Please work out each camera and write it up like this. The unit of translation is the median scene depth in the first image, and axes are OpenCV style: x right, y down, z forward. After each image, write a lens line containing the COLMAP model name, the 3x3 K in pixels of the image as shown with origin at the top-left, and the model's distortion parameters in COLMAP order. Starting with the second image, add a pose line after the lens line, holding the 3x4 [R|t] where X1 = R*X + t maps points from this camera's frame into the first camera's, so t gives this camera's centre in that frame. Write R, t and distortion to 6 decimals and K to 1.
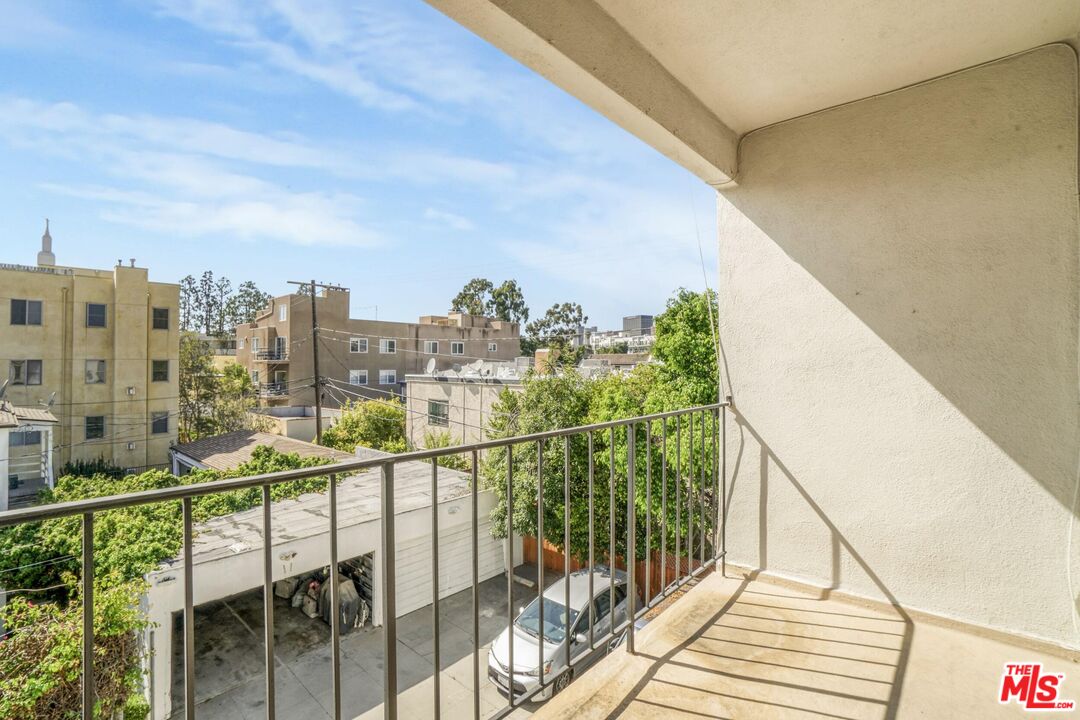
lens RADIAL K [[506.5, 0, 540.0], [0, 506.5, 349.5], [0, 0, 1]] dist [-0.062060, 0.023959]
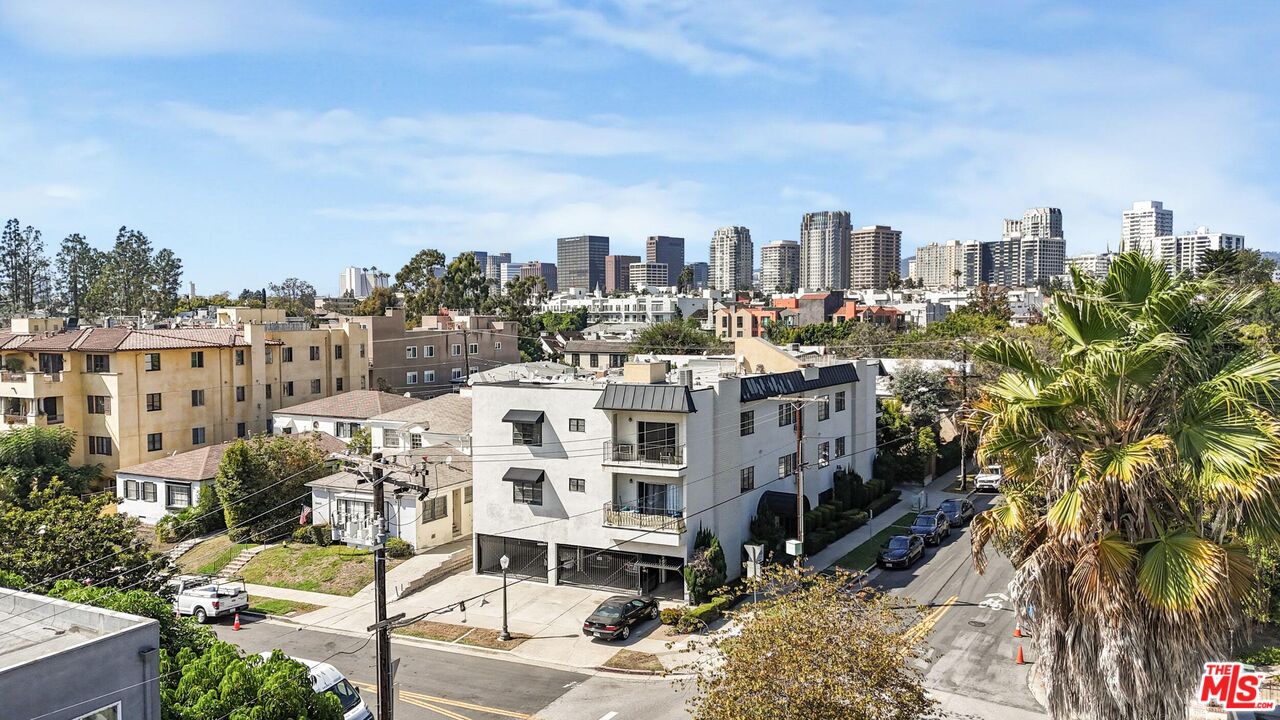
lens RADIAL K [[938.6, 0, 640.0], [0, 938.6, 360.0], [0, 0, 1]] dist [0.007638, 0.002066]
pose [[0.967374, -0.014444, 0.252941, -0.743861], [-0.004340, 0.997282, 0.073545, -0.300385], [-0.253316, -0.072243, 0.964682, -2.562466]]
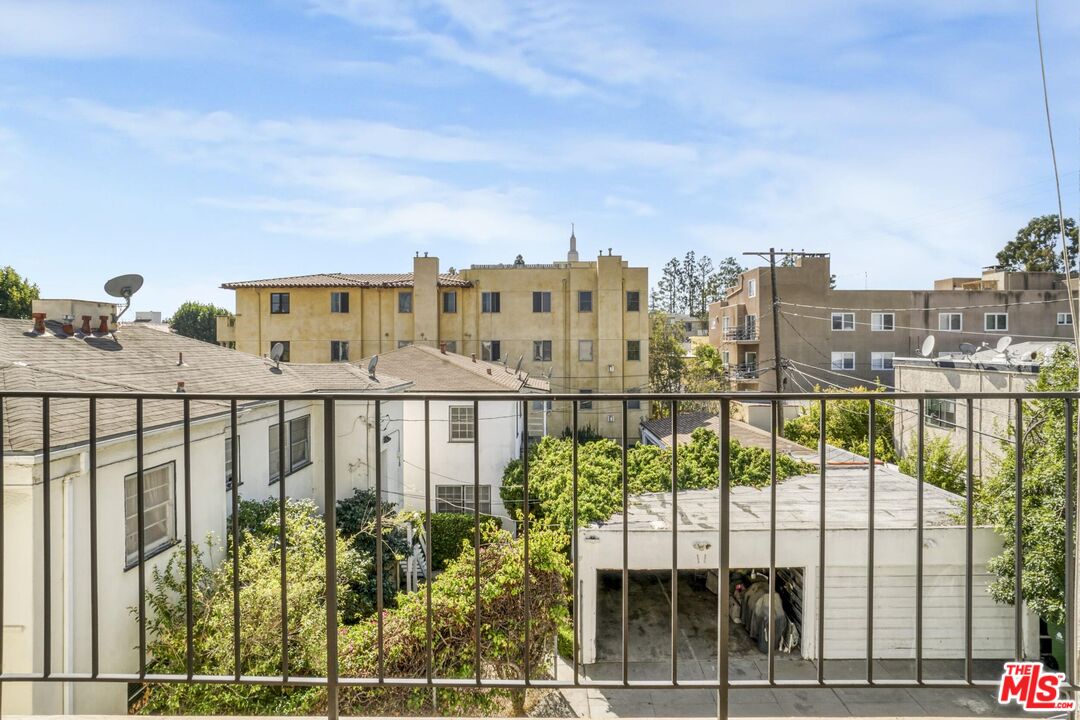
lens RADIAL K [[583.2, 0, 543.2], [0, 583.2, 345.4], [0, 0, 1]] dist [-0.022065, 0.000932]
pose [[0.657528, 0.001338, -0.753429, 0.056804], [0.020011, 0.999615, 0.019239, 0.004694], [0.753164, -0.027727, 0.657248, 0.028356]]
